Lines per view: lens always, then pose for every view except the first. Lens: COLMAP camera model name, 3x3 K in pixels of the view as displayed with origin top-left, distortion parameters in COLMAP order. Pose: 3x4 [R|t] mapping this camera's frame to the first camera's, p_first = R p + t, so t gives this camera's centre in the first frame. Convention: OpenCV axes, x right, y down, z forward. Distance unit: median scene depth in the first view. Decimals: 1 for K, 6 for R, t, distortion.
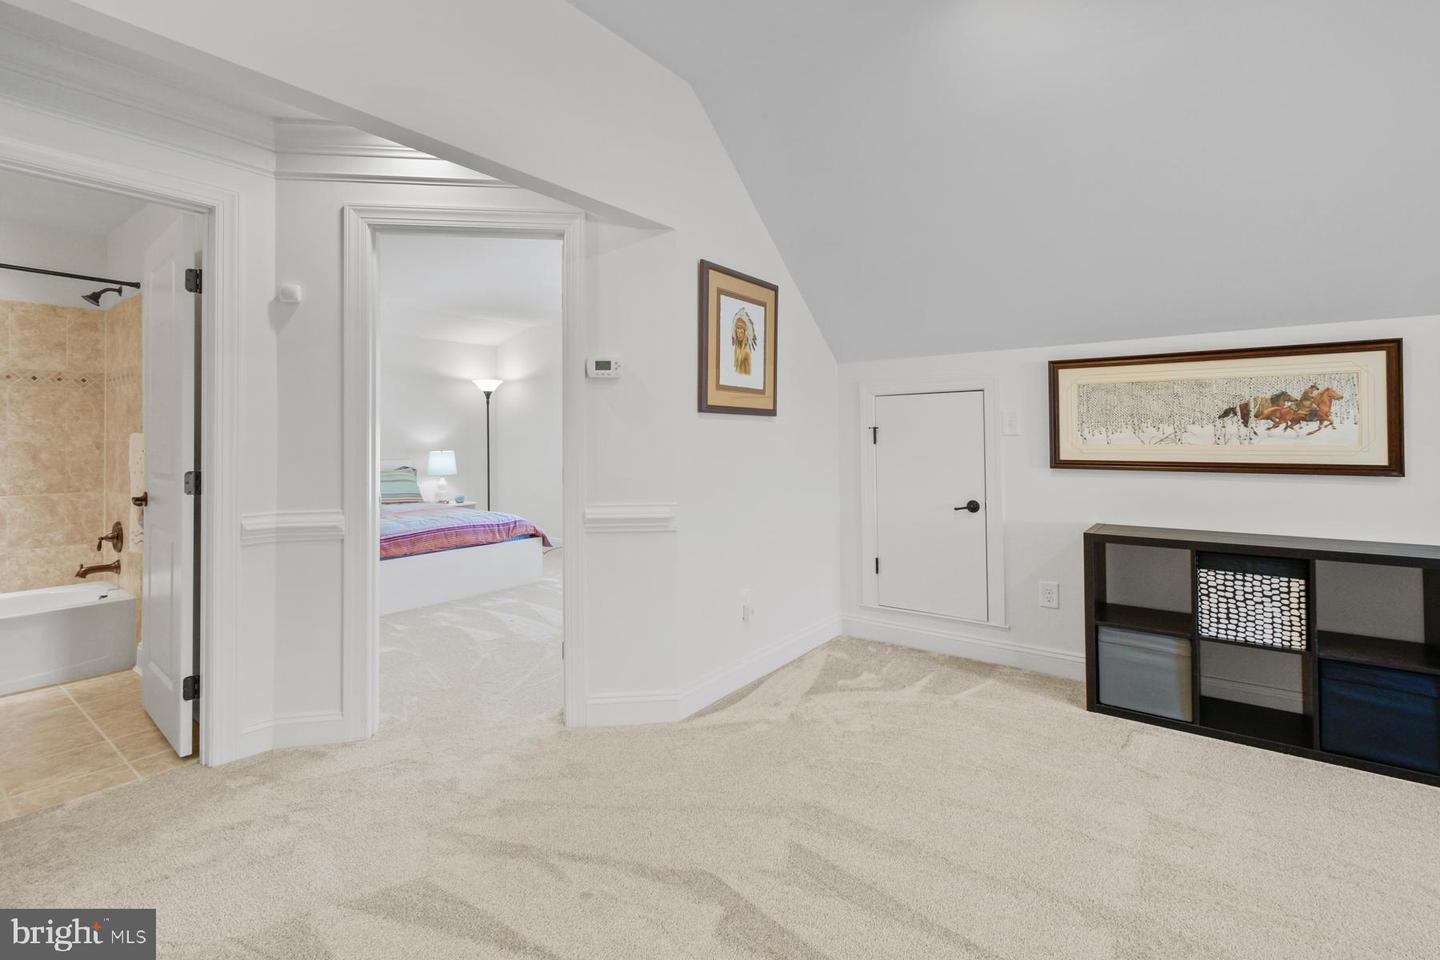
lens RADIAL K [[655.6, 0, 703.6], [0, 655.6, 433.2], [0, 0, 1]] dist [0.010288, -0.004198]
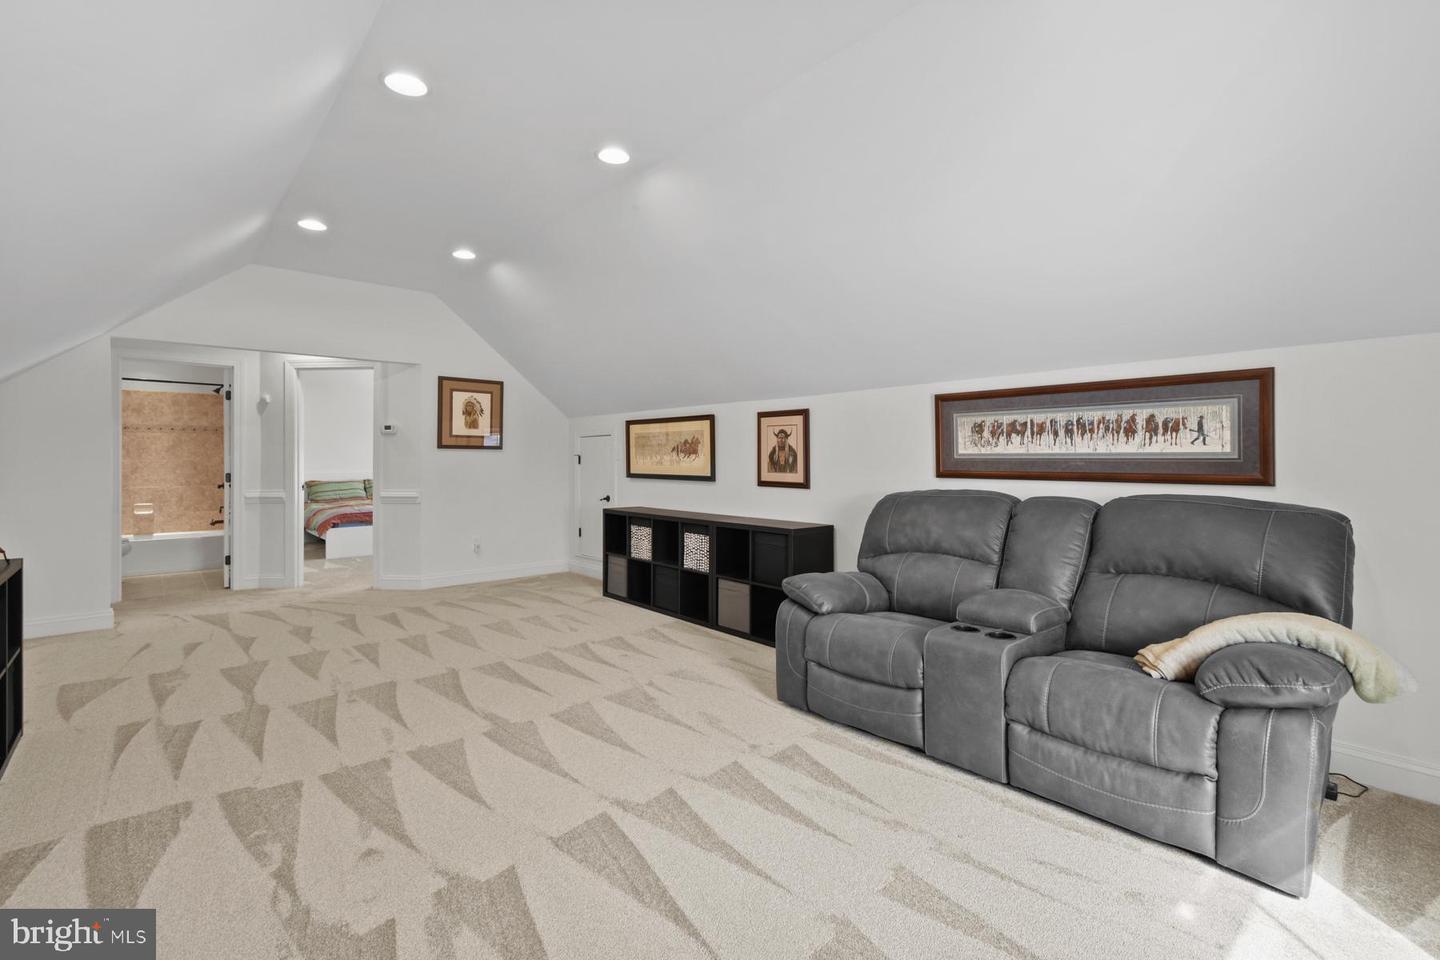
lens RADIAL K [[655.6, 0, 686.6], [0, 655.6, 456.6], [0, 0, 1]] dist [0.010288, -0.004198]
pose [[0.975050, 0.004572, -0.221940, 1.220222], [-0.003455, 0.999979, 0.005420, -0.019130], [0.221961, -0.004518, 0.975045, -0.866394]]
